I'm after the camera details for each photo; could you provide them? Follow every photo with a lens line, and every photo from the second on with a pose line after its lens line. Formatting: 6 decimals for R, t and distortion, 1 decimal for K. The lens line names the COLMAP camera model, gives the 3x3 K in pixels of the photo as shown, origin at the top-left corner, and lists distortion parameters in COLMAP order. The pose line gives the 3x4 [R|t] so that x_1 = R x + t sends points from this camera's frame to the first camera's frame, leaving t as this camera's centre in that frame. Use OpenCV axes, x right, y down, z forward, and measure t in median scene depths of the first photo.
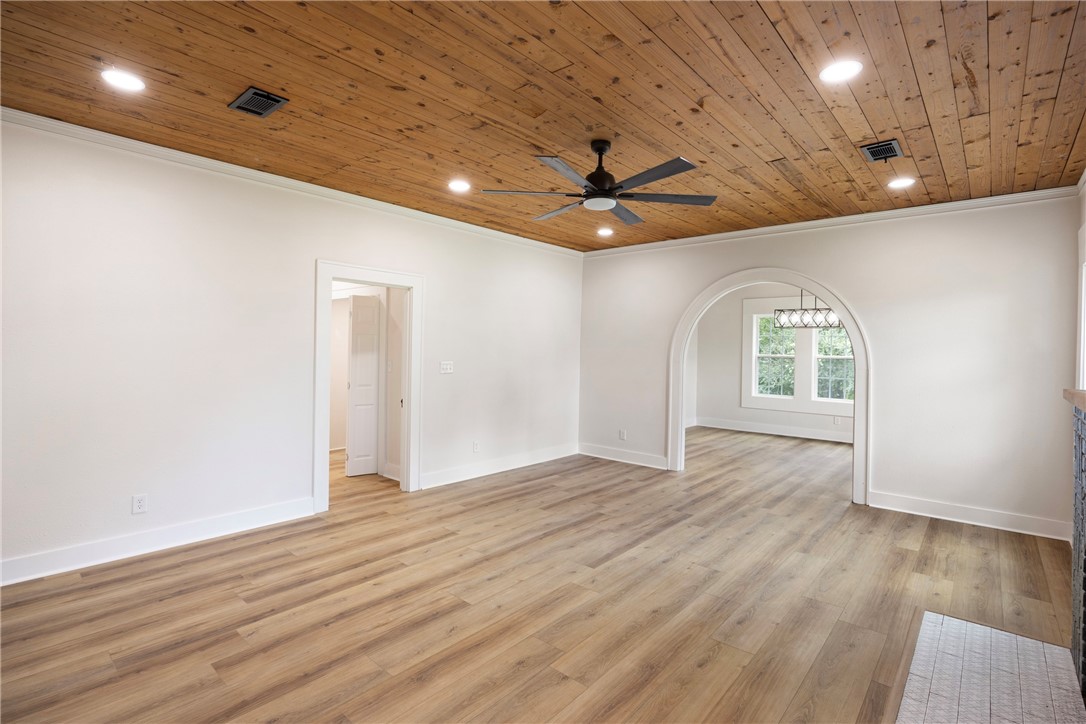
lens RADIAL K [[513.9, 0, 543.3], [0, 513.9, 345.1], [0, 0, 1]] dist [-0.013244, 0.000526]
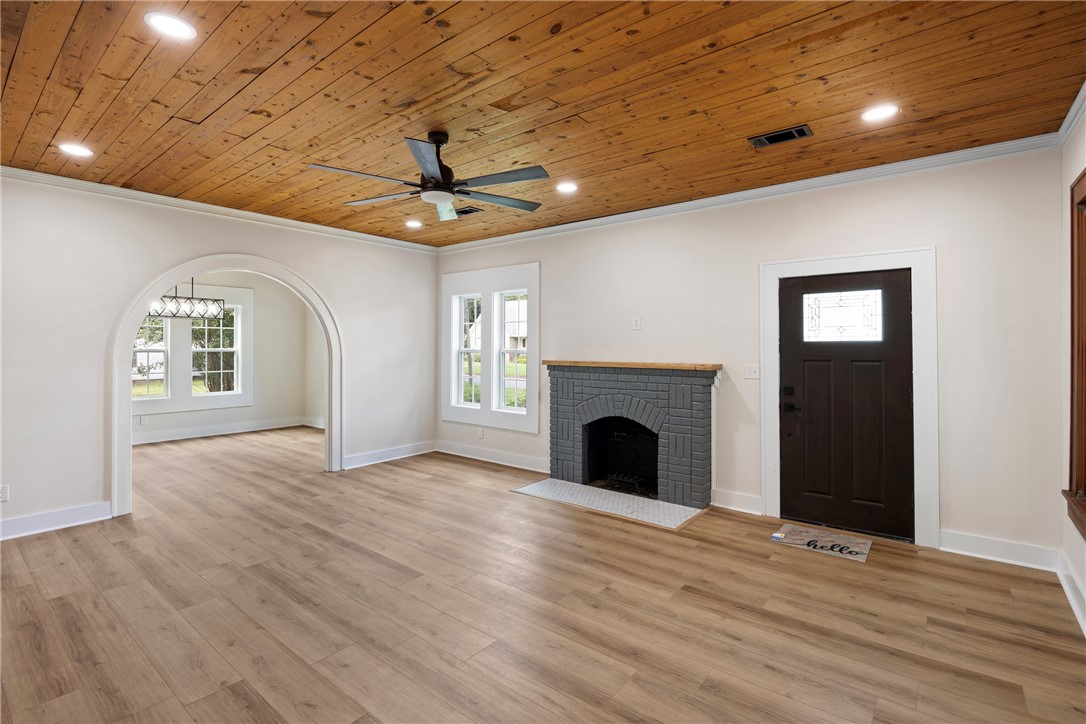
lens RADIAL K [[507.8, 0, 547.1], [0, 507.8, 353.3], [0, 0, 1]] dist [-0.016066, 0.000230]
pose [[-0.049725, -0.031251, 0.998274, -0.756601], [-0.006482, 0.999499, 0.030967, -0.007724], [-0.998742, -0.004931, -0.049903, 0.734518]]
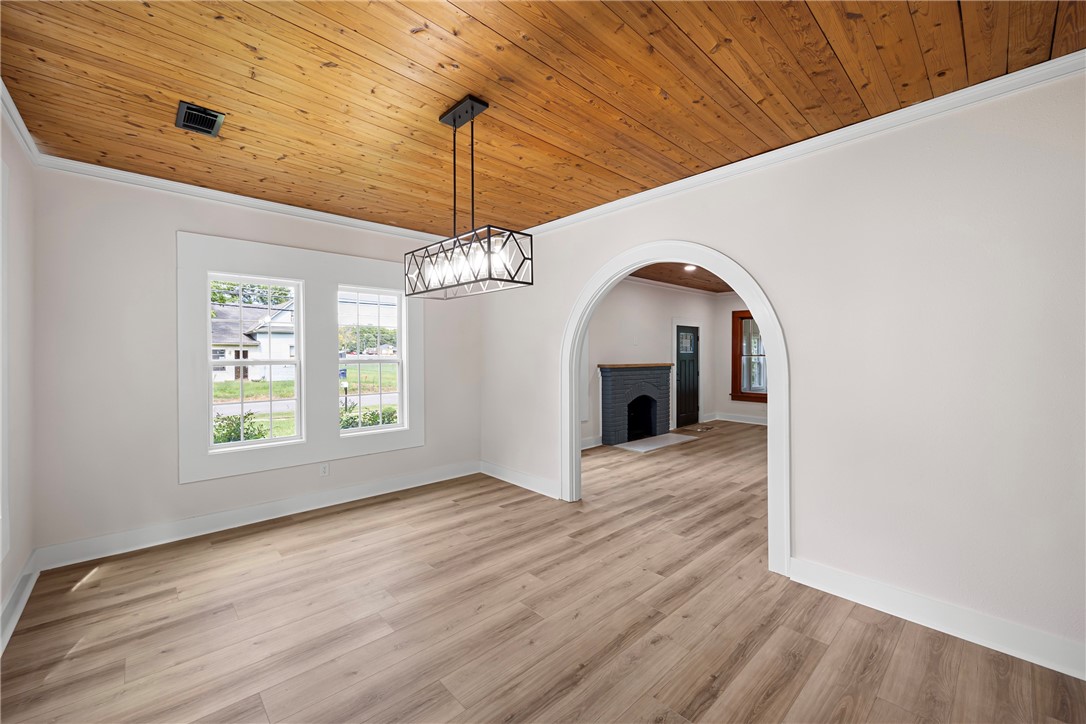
lens RADIAL K [[436.9, 0, 545.0], [0, 436.9, 359.2], [0, 0, 1]] dist [-0.002392, -0.000191]
pose [[-0.995085, -0.015162, 0.097857, 0.781093], [-0.014680, 0.999876, 0.005638, 0.028787], [-0.097931, 0.004174, -0.995184, 2.470058]]
